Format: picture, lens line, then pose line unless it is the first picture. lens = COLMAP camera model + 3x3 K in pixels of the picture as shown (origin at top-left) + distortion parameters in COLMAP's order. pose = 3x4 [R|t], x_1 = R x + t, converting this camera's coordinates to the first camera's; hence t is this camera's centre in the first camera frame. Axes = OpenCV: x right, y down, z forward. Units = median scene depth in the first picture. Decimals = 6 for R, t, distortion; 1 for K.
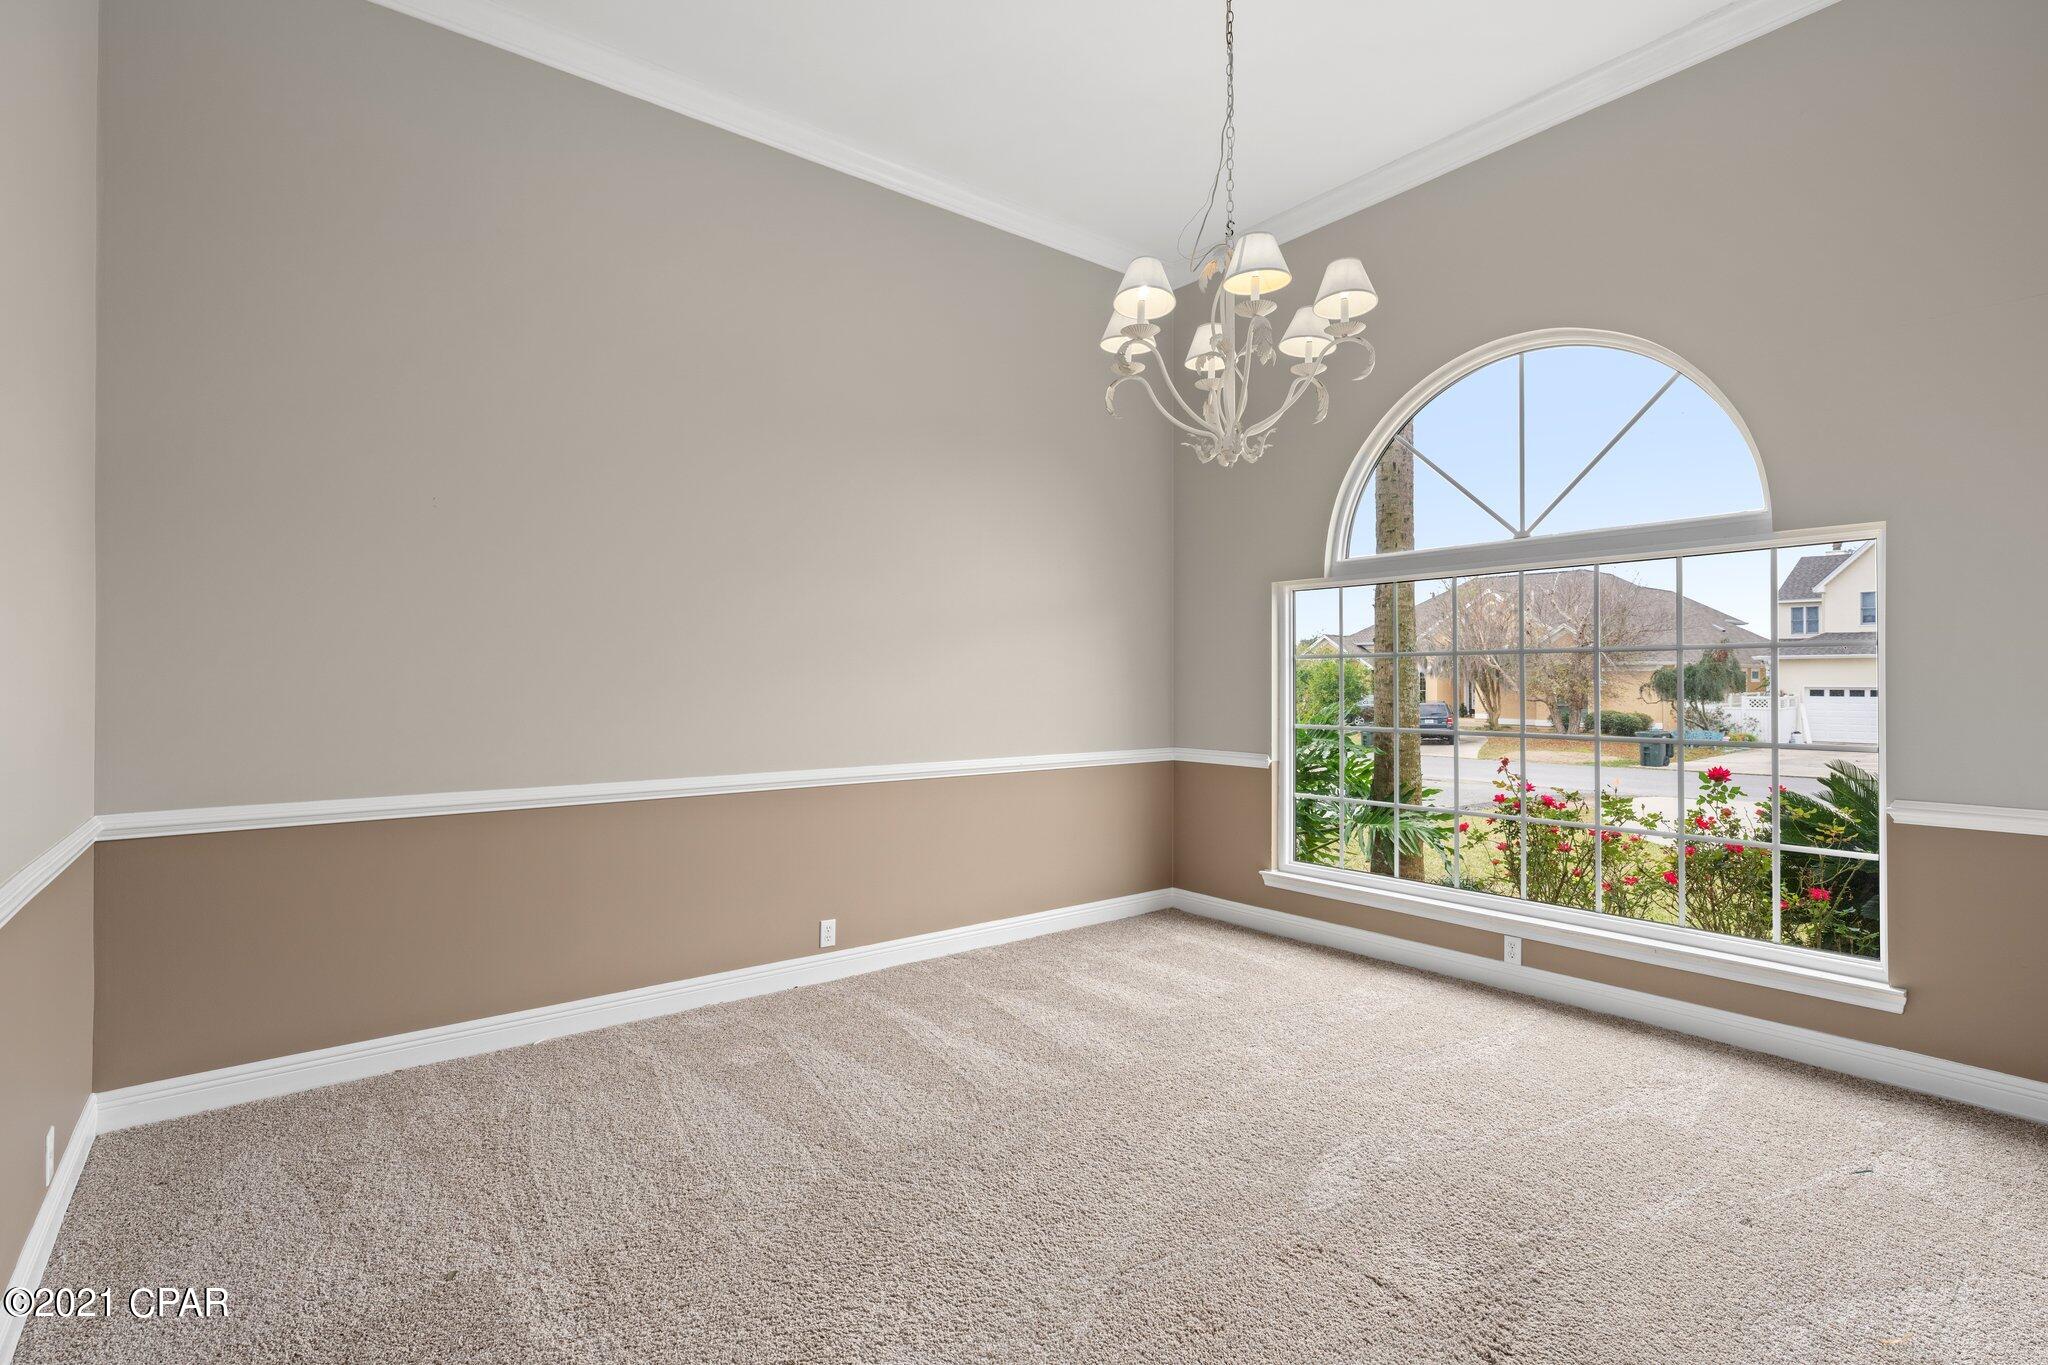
lens RADIAL K [[973.5, 0, 1027.6], [0, 973.5, 679.5], [0, 0, 1]] dist [-0.002478, -0.000190]
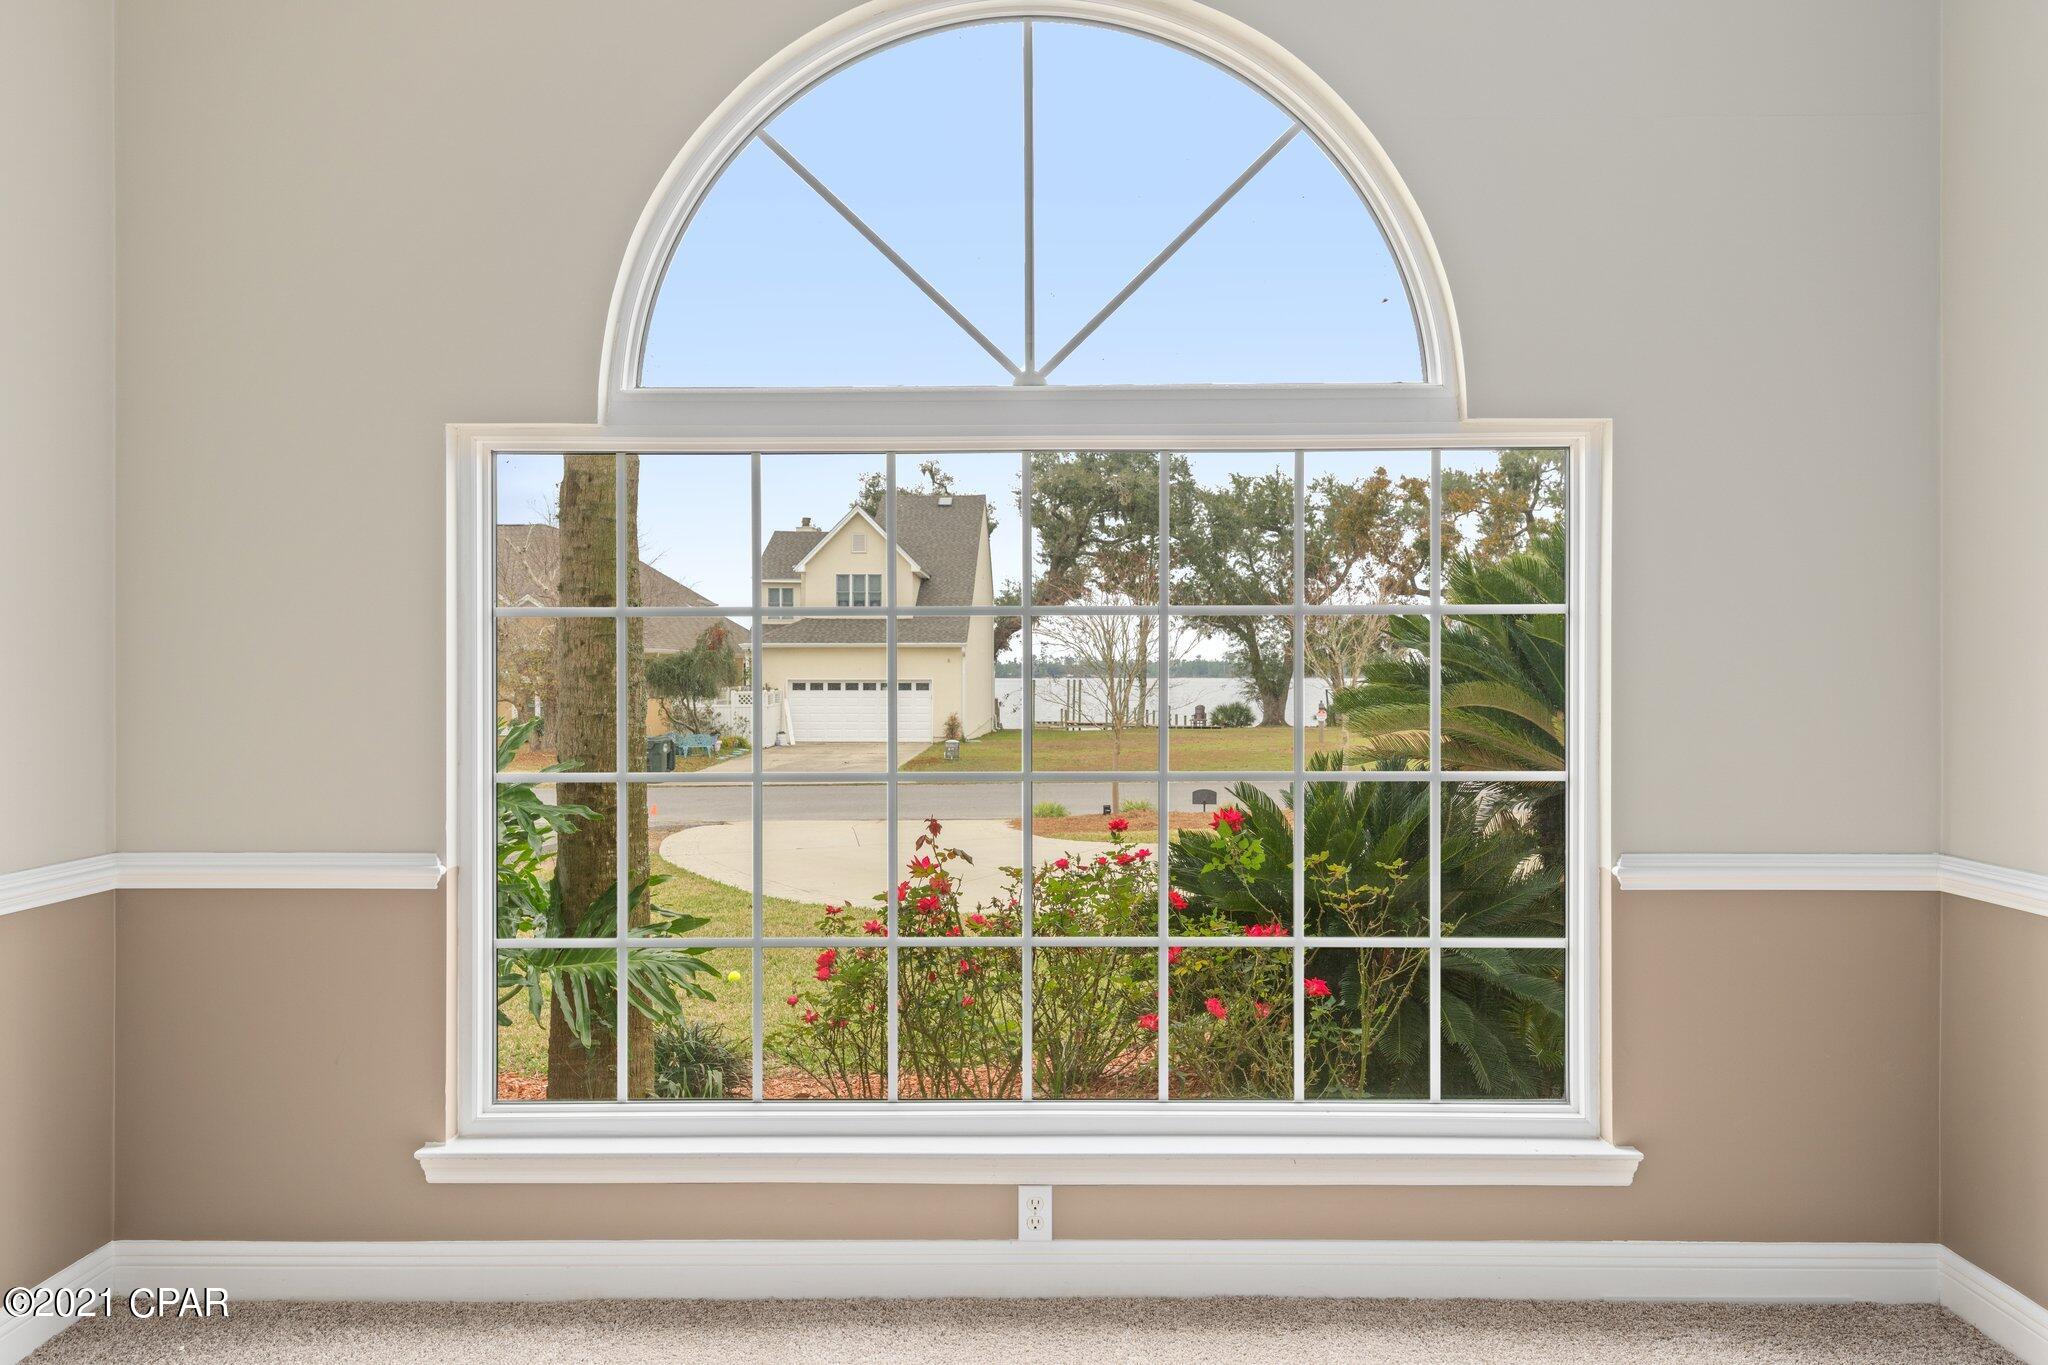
lens RADIAL K [[1356.2, 0, 1033.3], [0, 1356.2, 672.3], [0, 0, 1]] dist [0.006960, -0.002217]
pose [[0.629915, 0.000996, 0.776663, -0.028099], [-0.001713, 0.999999, 0.000108, 0.002579], [-0.776662, -0.001398, 0.629916, 0.421647]]
